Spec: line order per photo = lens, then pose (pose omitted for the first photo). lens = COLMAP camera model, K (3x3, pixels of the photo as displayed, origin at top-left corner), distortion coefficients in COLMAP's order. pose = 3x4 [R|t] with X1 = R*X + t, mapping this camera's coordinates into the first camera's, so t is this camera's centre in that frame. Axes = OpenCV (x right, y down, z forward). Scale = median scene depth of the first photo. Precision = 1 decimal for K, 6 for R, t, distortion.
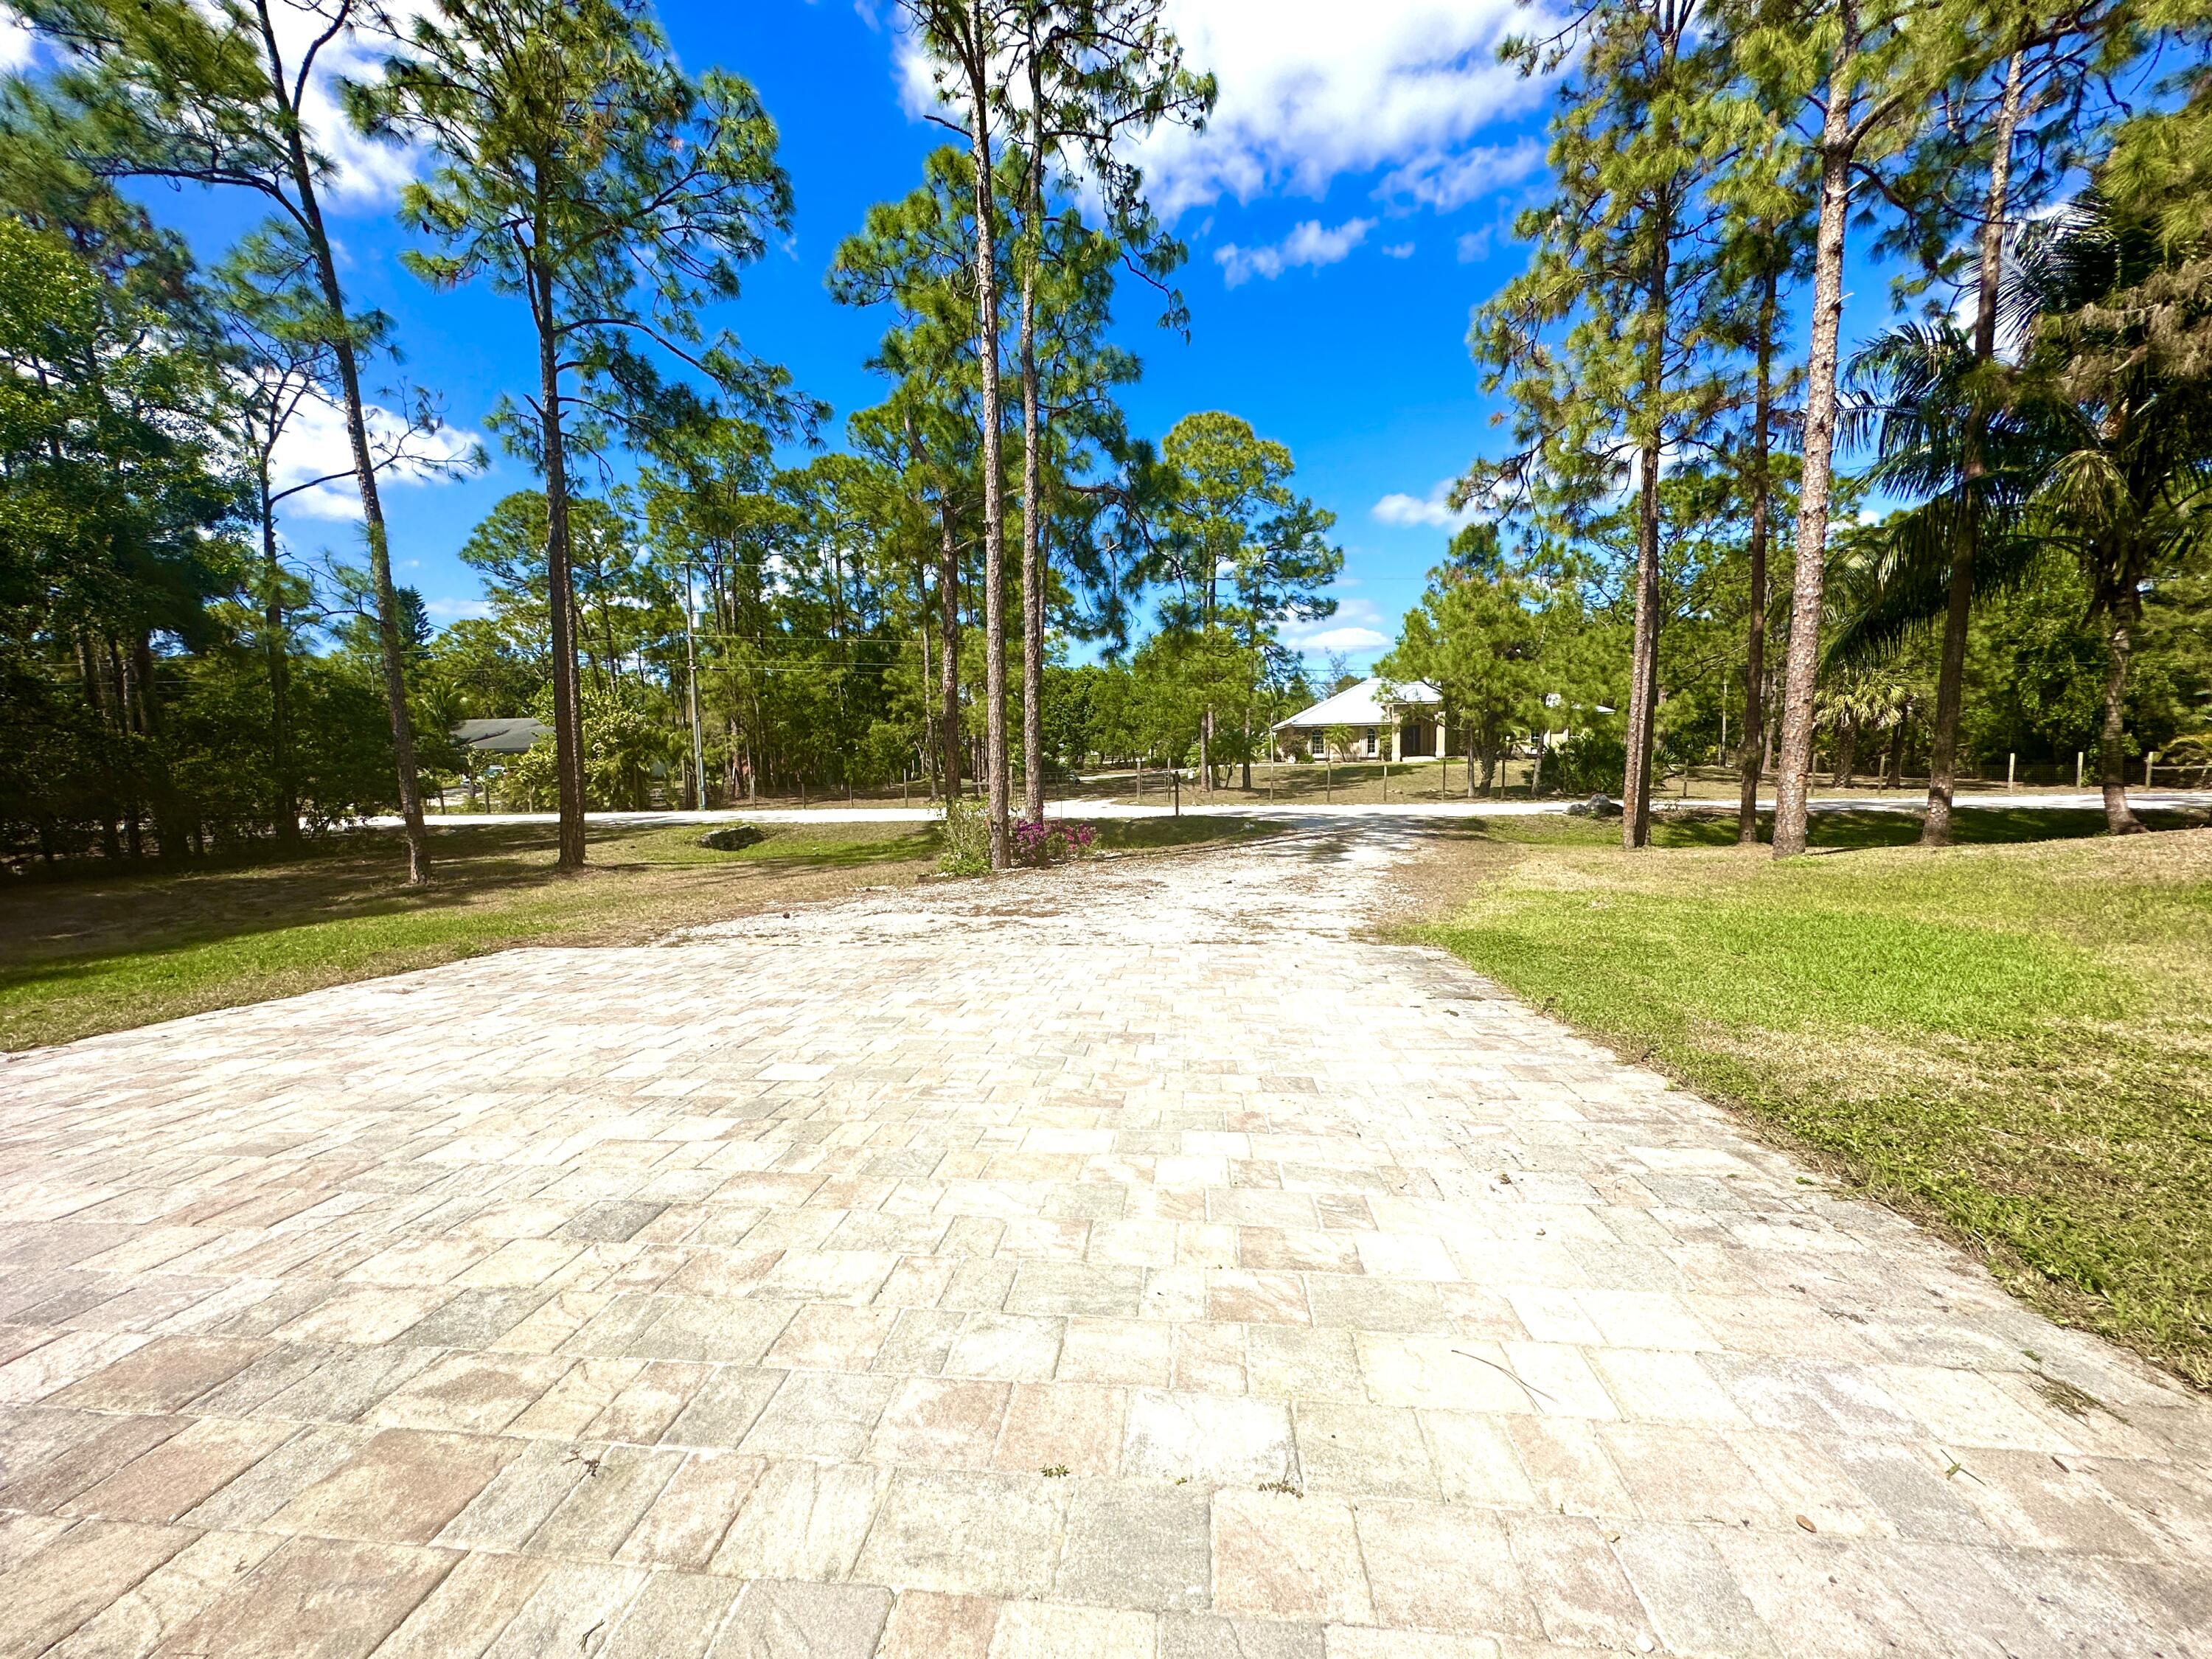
lens RADIAL K [[882.5, 0, 1099.3], [0, 882.5, 835.7], [0, 0, 1]] dist [-0.001873, -0.000370]
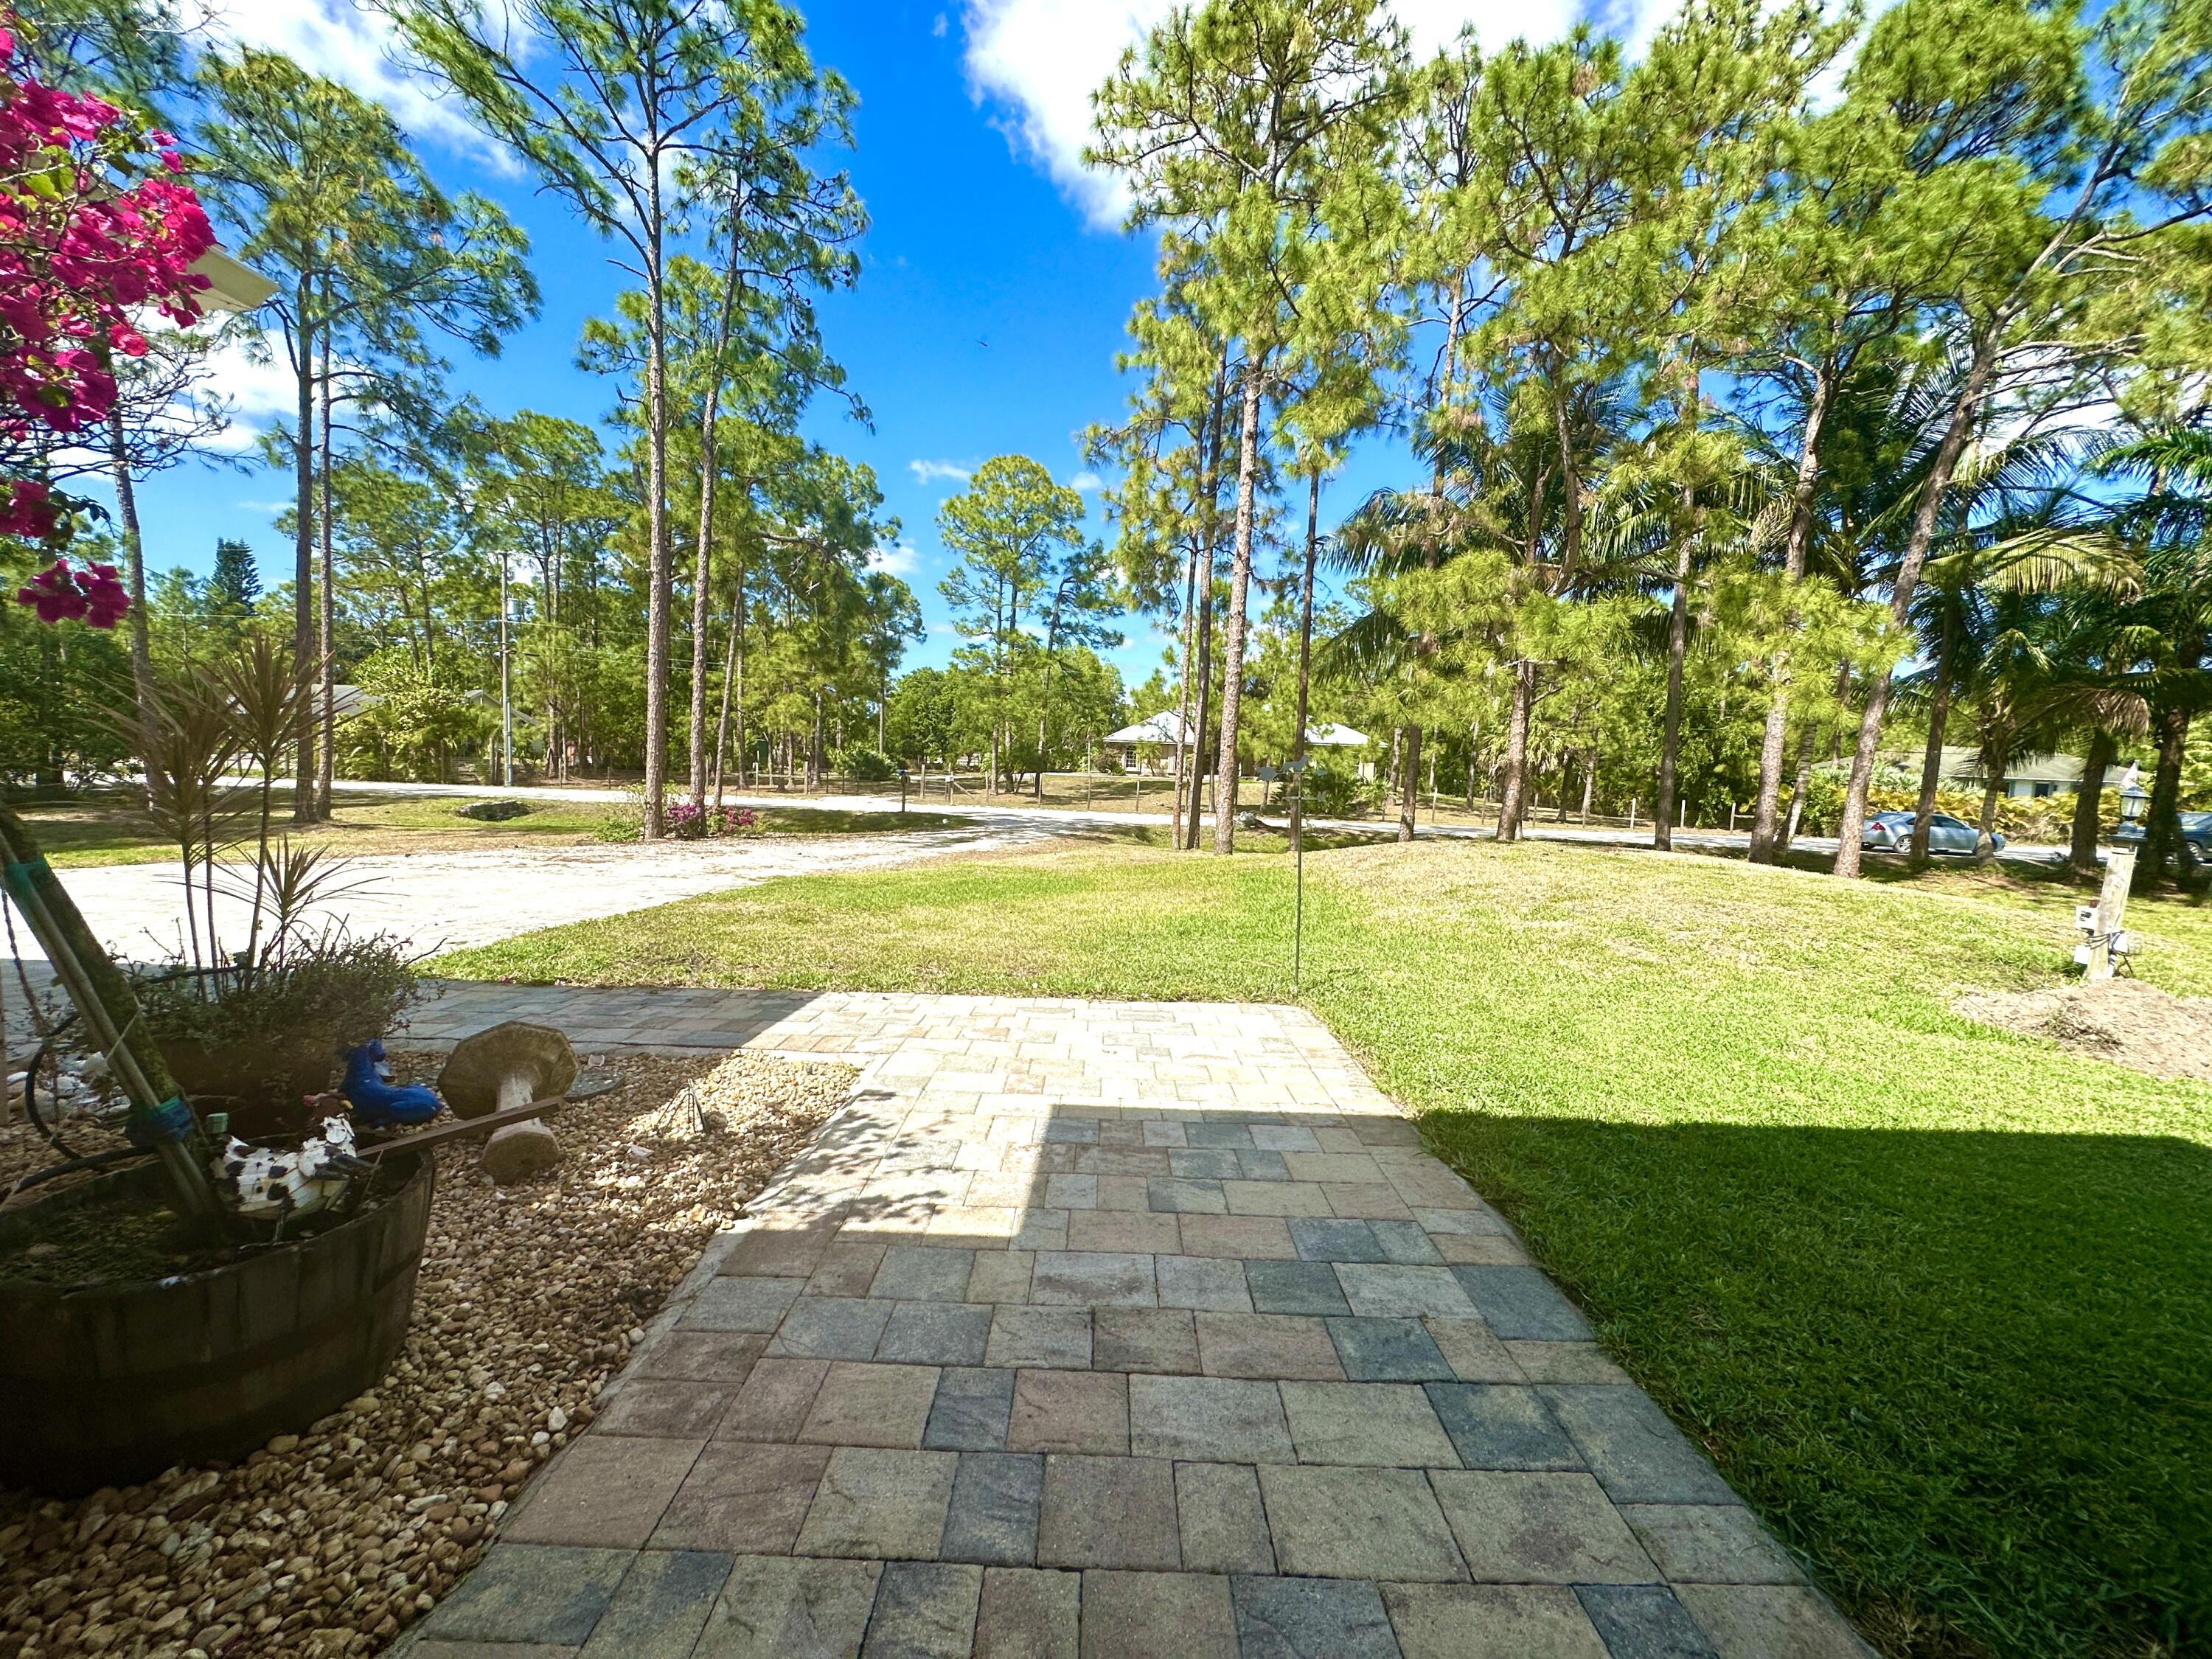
lens RADIAL K [[888.3, 0, 1104.4], [0, 888.3, 828.3], [0, 0, 1]] dist [-0.002343, 0.000011]
pose [[0.992981, 0.049992, 0.107188, 0.143953], [-0.048399, 0.998676, -0.017422, 0.004492], [-0.107917, 0.012112, 0.994086, -0.126422]]
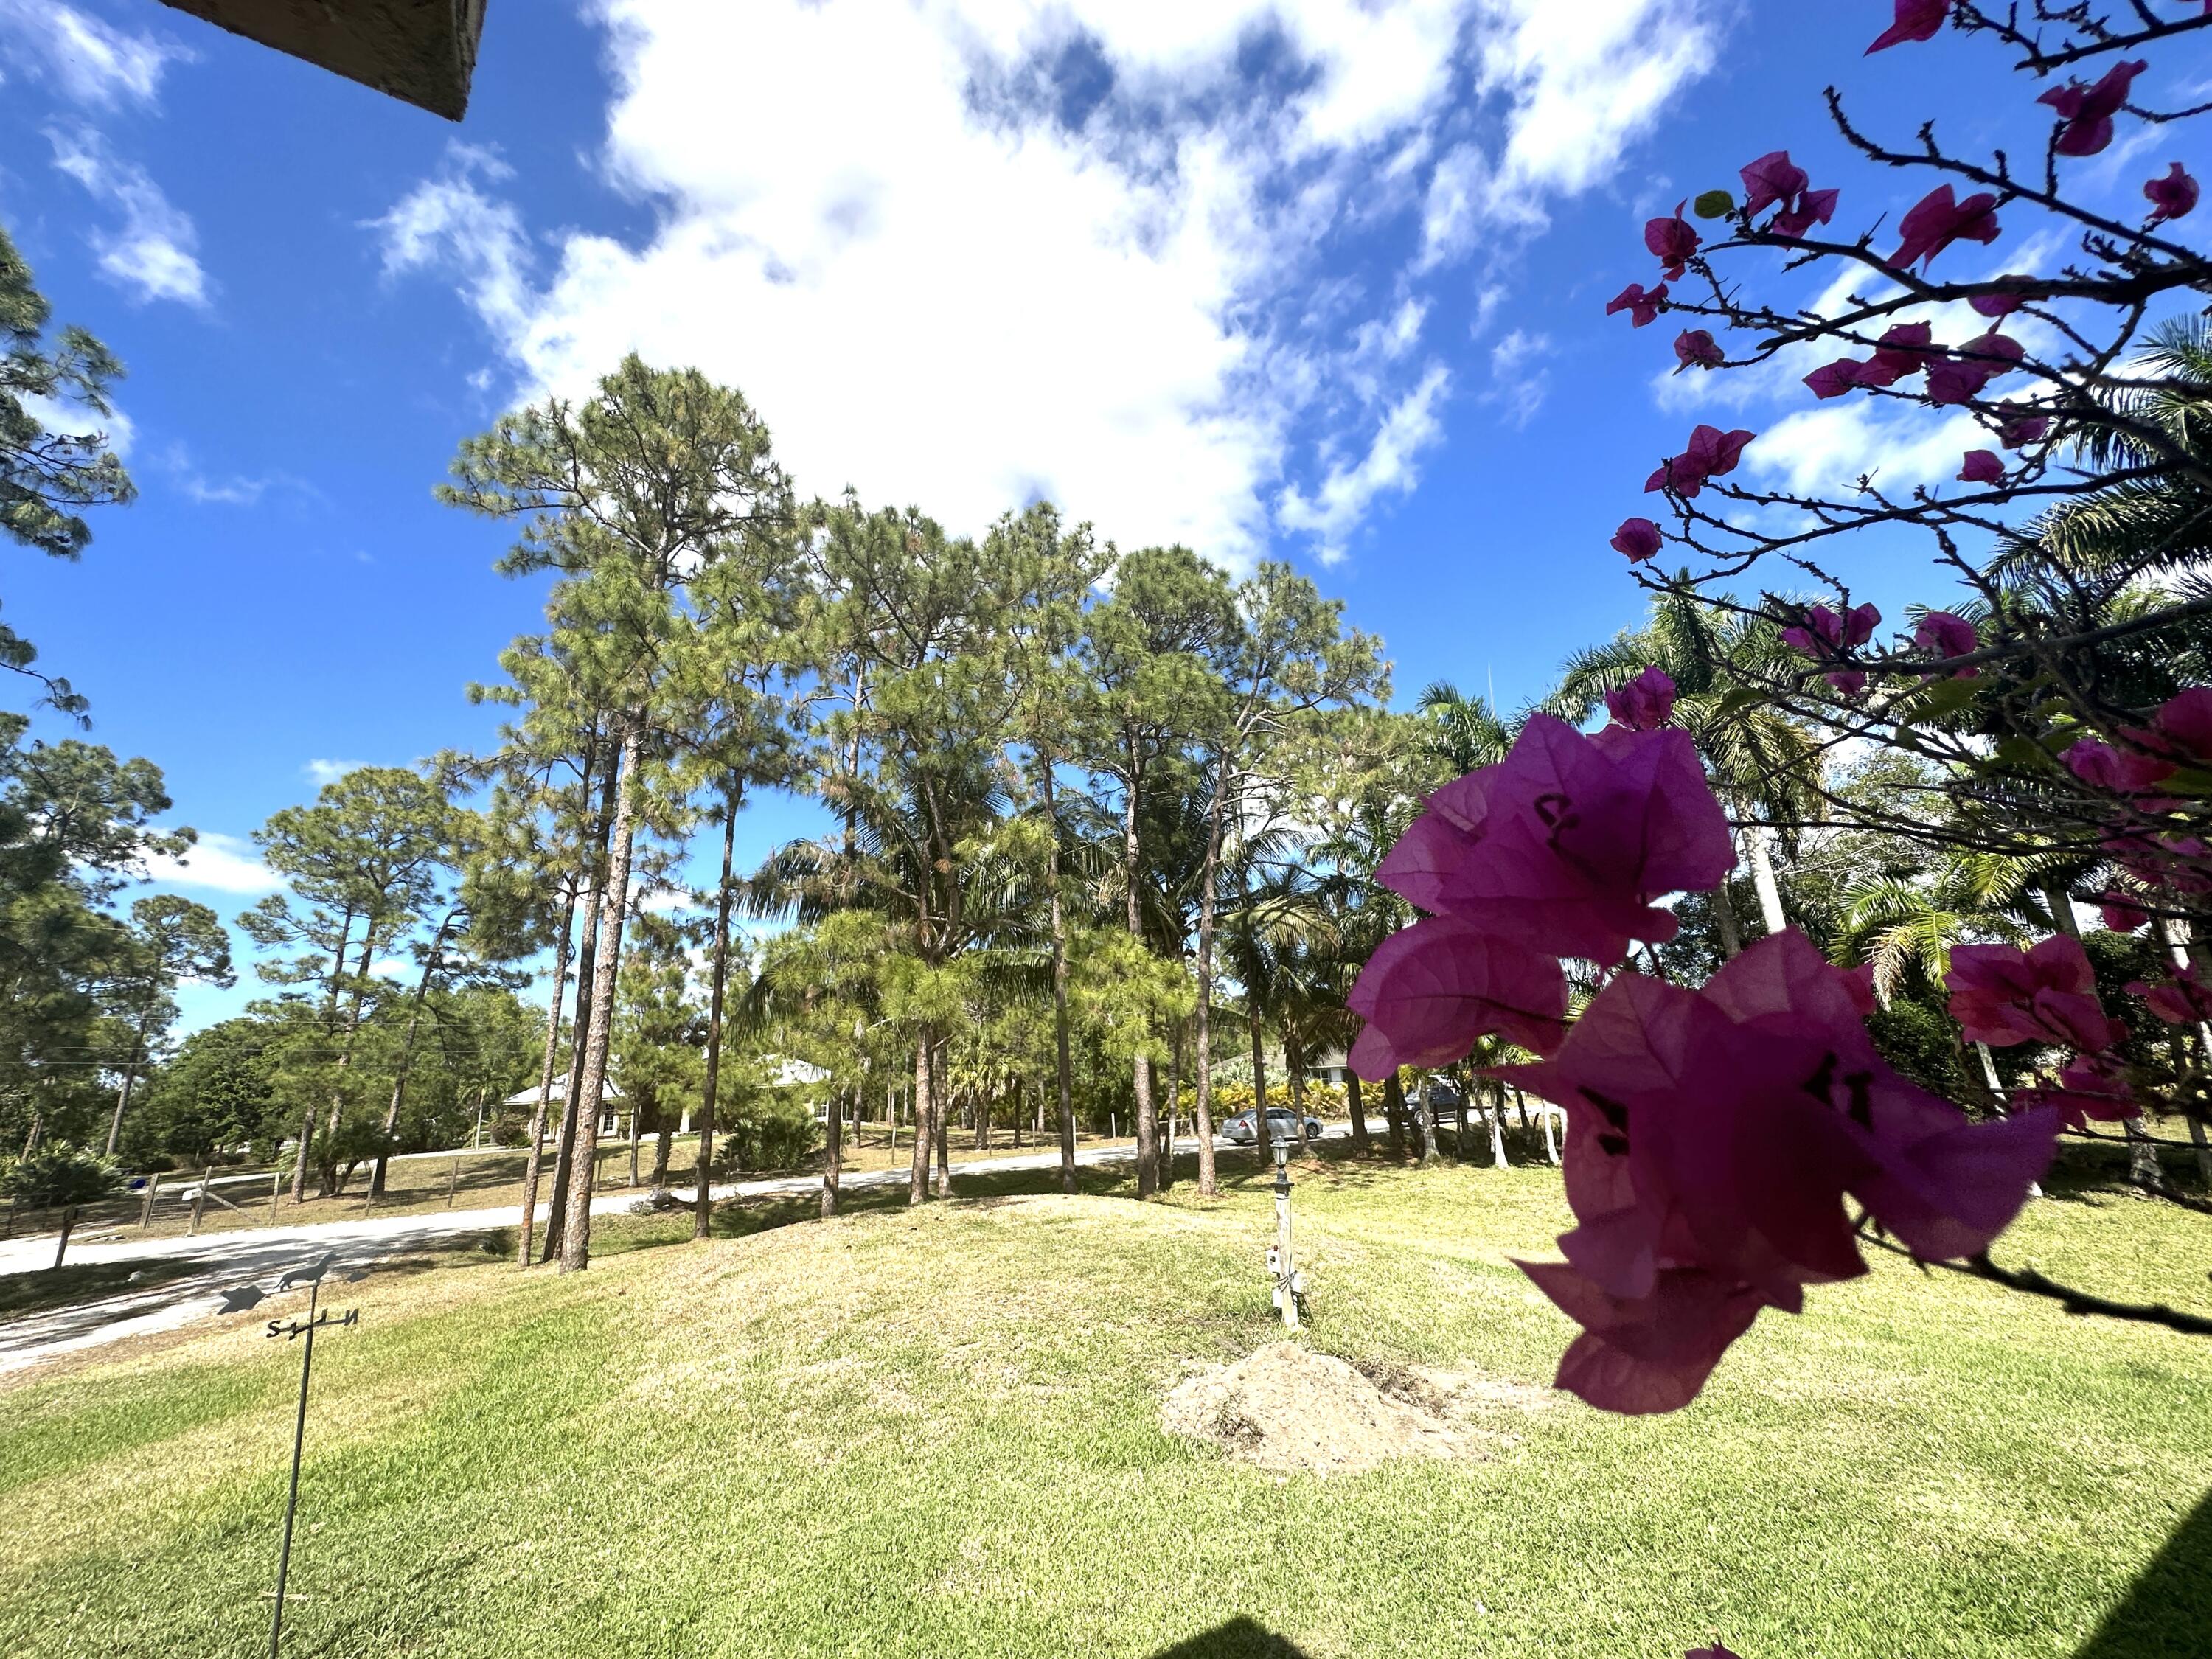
lens RADIAL K [[886.5, 0, 1107.8], [0, 886.5, 831.3], [0, 0, 1]] dist [-0.001708, 0.000622]
pose [[0.796390, 0.144789, 0.587197, 0.190974], [0.092926, 0.930095, -0.355371, -0.010912], [-0.597602, 0.337580, 0.727263, -0.127161]]
